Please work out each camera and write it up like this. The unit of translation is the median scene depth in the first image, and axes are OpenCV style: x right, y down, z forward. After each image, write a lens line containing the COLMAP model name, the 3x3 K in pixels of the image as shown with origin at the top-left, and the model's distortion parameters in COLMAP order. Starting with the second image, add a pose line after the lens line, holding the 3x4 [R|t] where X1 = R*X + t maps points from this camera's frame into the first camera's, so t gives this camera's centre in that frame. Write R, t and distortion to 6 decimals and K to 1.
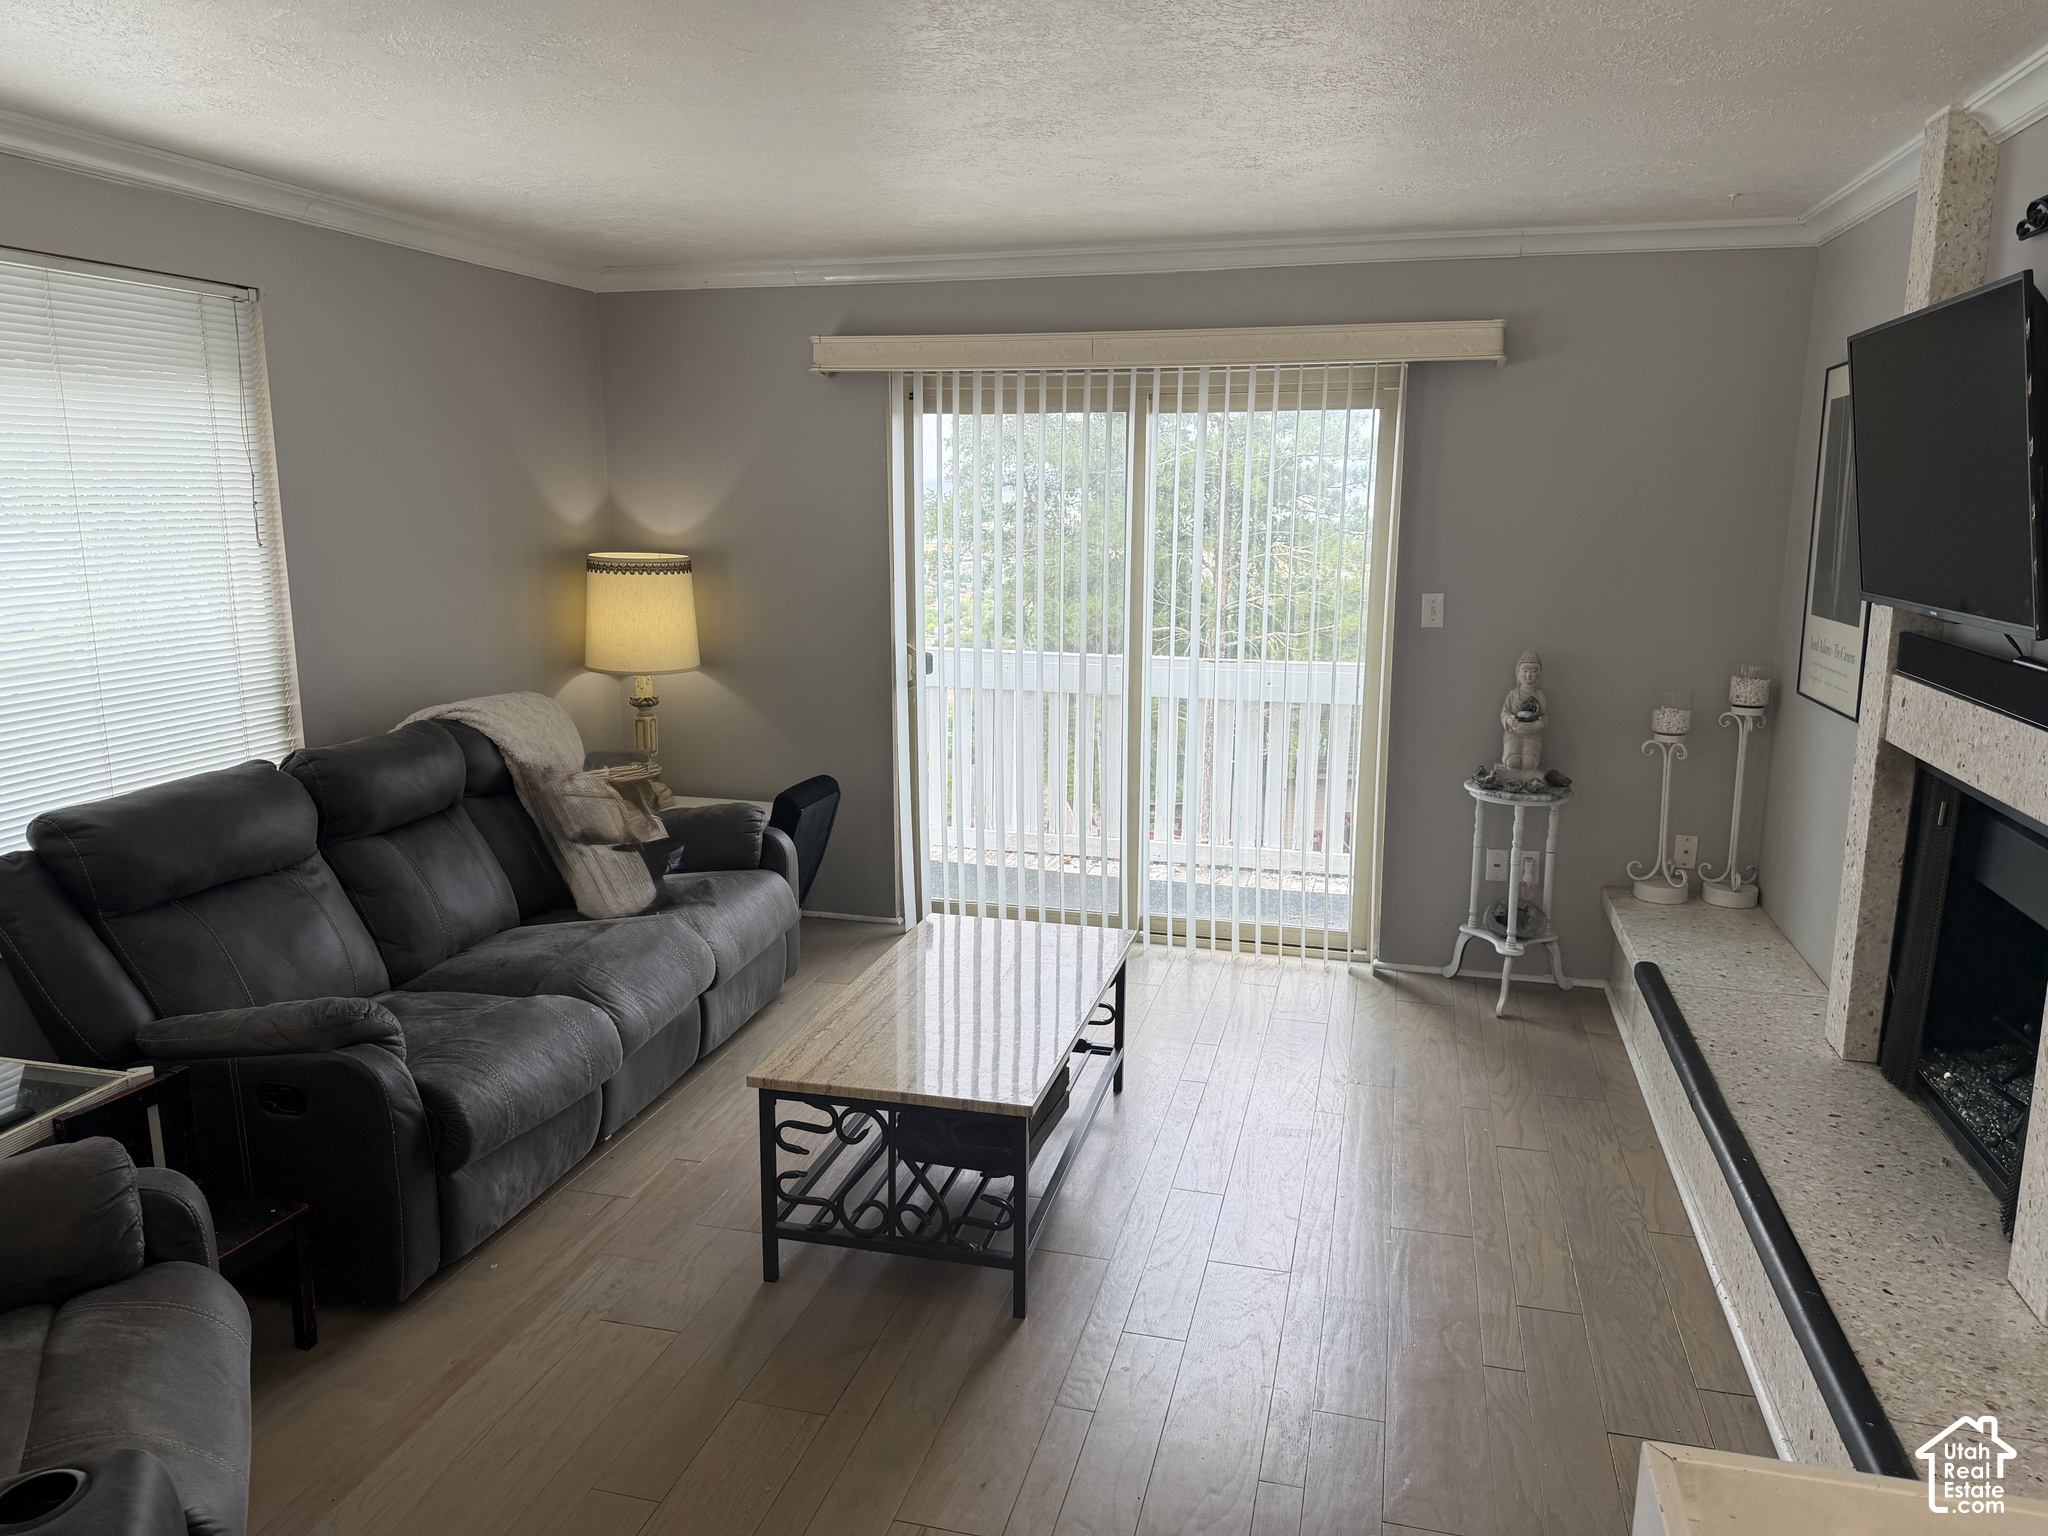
lens RADIAL K [[1450.3, 0, 1026.5], [0, 1450.3, 768.9], [0, 0, 1]] dist [0.058076, -0.001130]
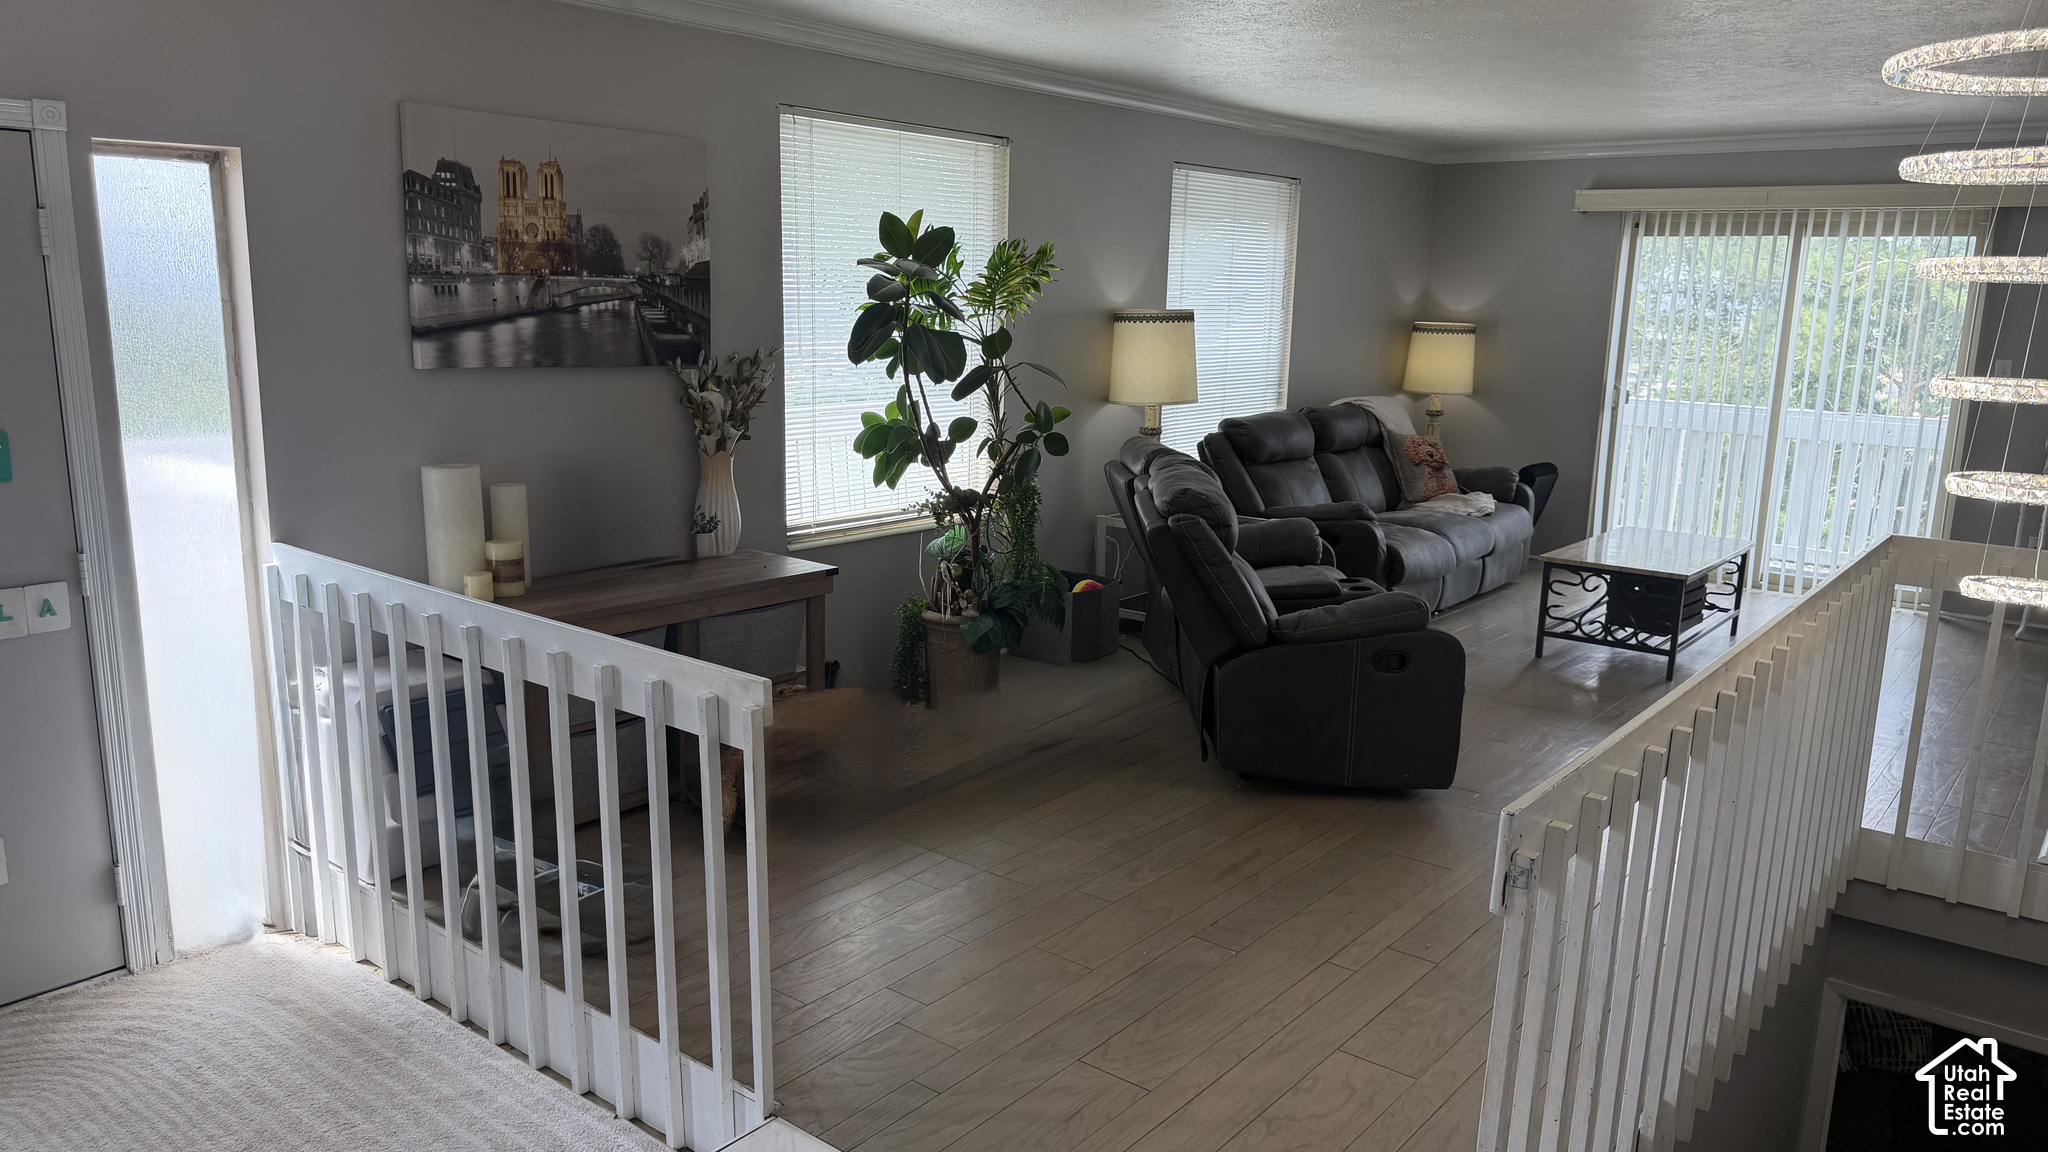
lens RADIAL K [[1402.9, 0, 1014.3], [0, 1402.9, 580.9], [0, 0, 1]] dist [0.010987, -0.005061]
pose [[0.904813, 0.100681, -0.413735, -0.020943], [-0.096175, 0.994857, 0.031767, 0.159733], [0.414806, 0.011047, 0.909843, -0.736191]]
